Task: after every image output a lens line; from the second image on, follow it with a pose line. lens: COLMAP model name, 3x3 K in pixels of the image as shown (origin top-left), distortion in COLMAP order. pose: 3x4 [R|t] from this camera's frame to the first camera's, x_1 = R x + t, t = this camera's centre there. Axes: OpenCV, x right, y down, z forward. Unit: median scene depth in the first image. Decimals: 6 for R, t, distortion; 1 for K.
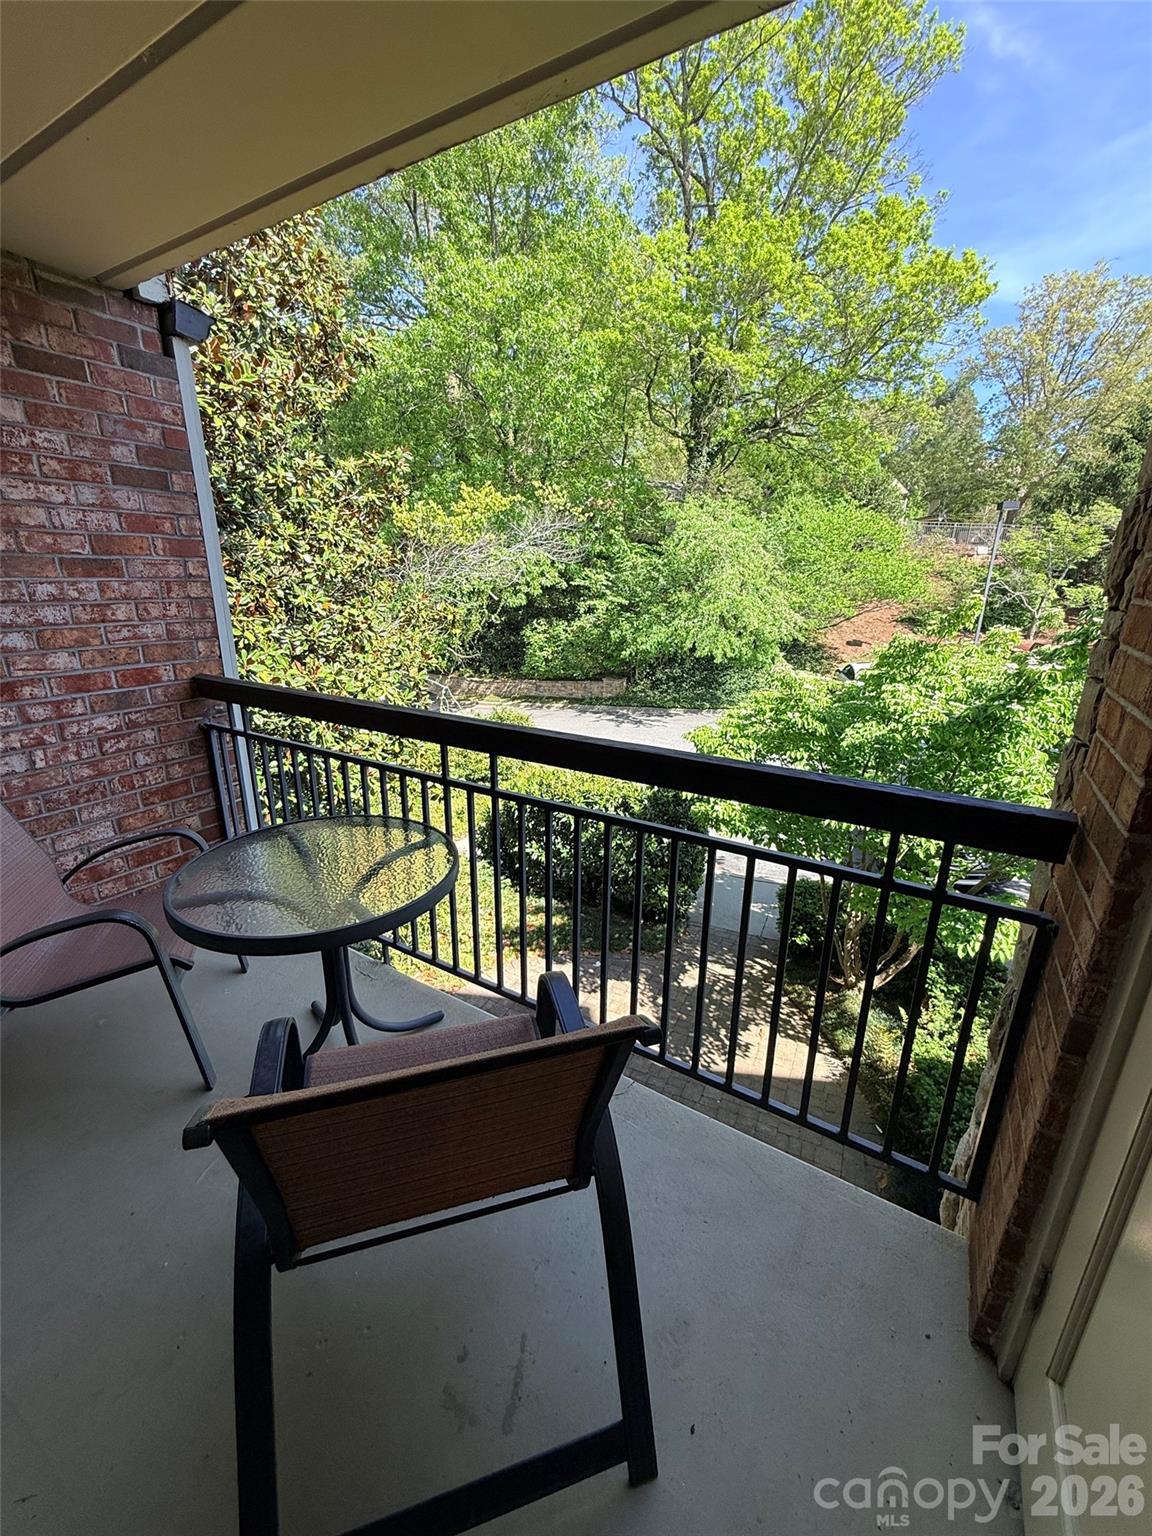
lens RADIAL K [[617.0, 0, 577.8], [0, 617.0, 771.3], [0, 0, 1]] dist [-0.001119, -0.000029]
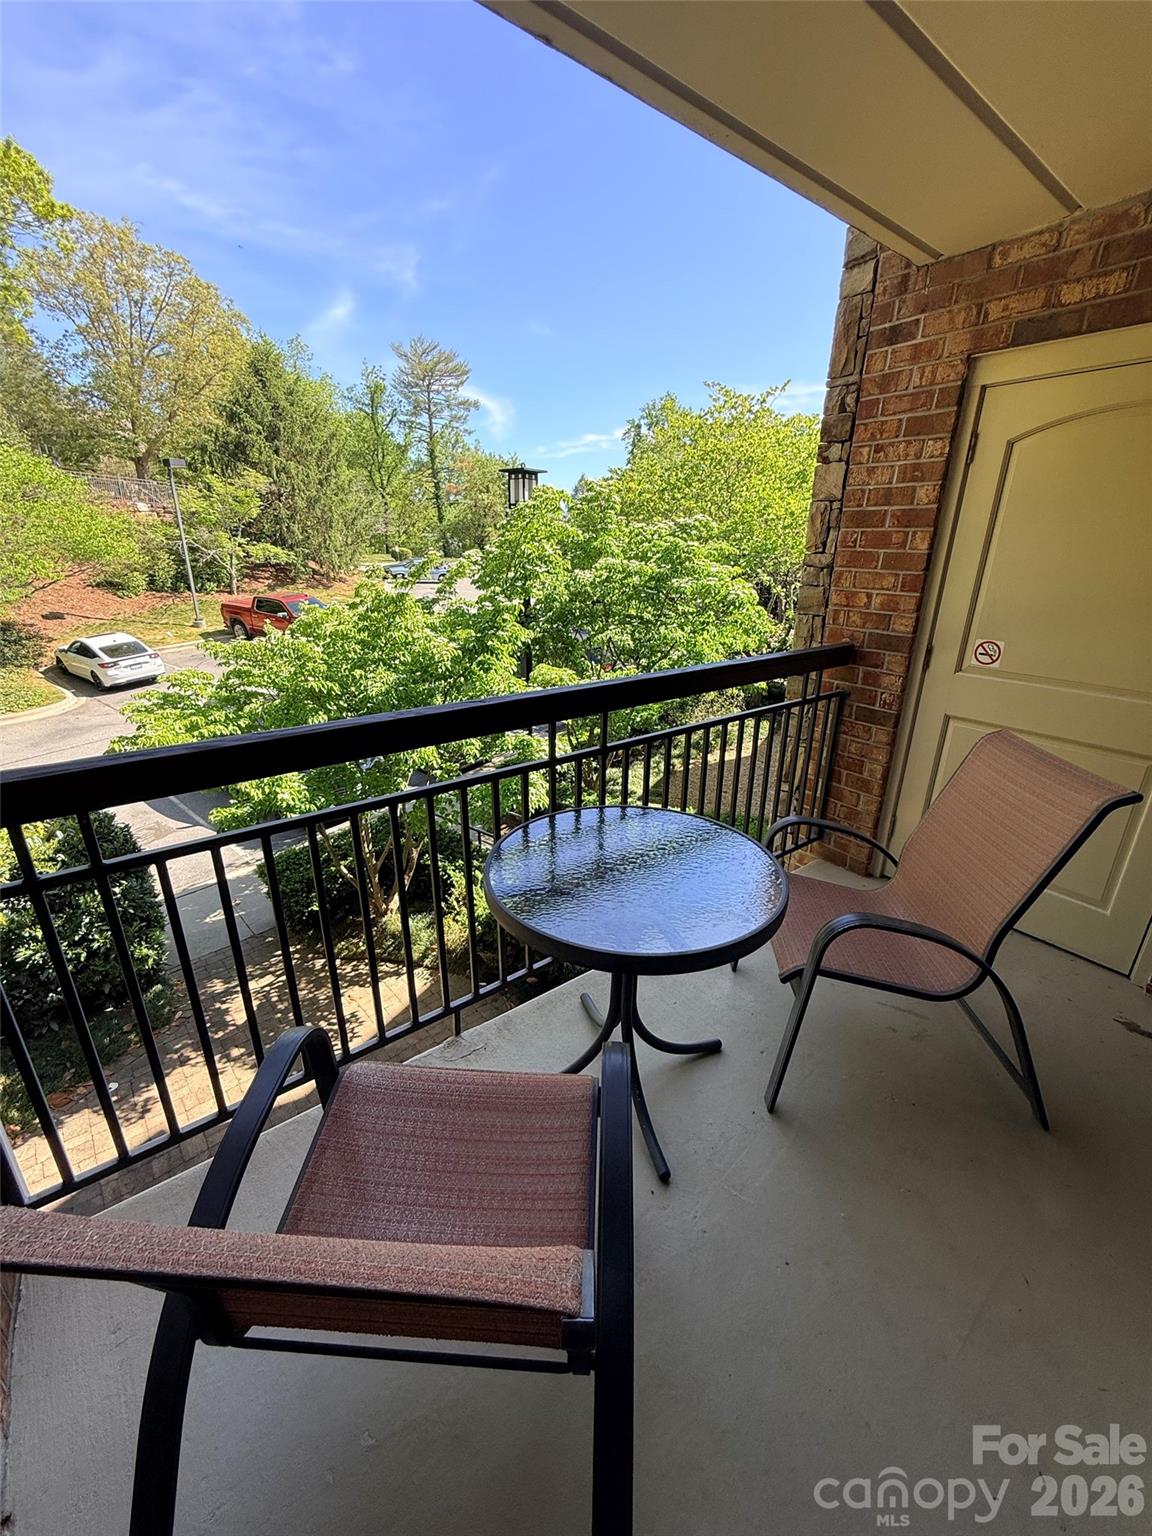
lens RADIAL K [[617.0, 0, 577.8], [0, 617.0, 771.3], [0, 0, 1]] dist [-0.001119, -0.000029]
pose [[0.362116, -0.328420, 0.872360, -0.282505], [0.274728, 0.931907, 0.236799, -0.050408], [-0.890728, 0.153913, 0.427684, 0.159623]]
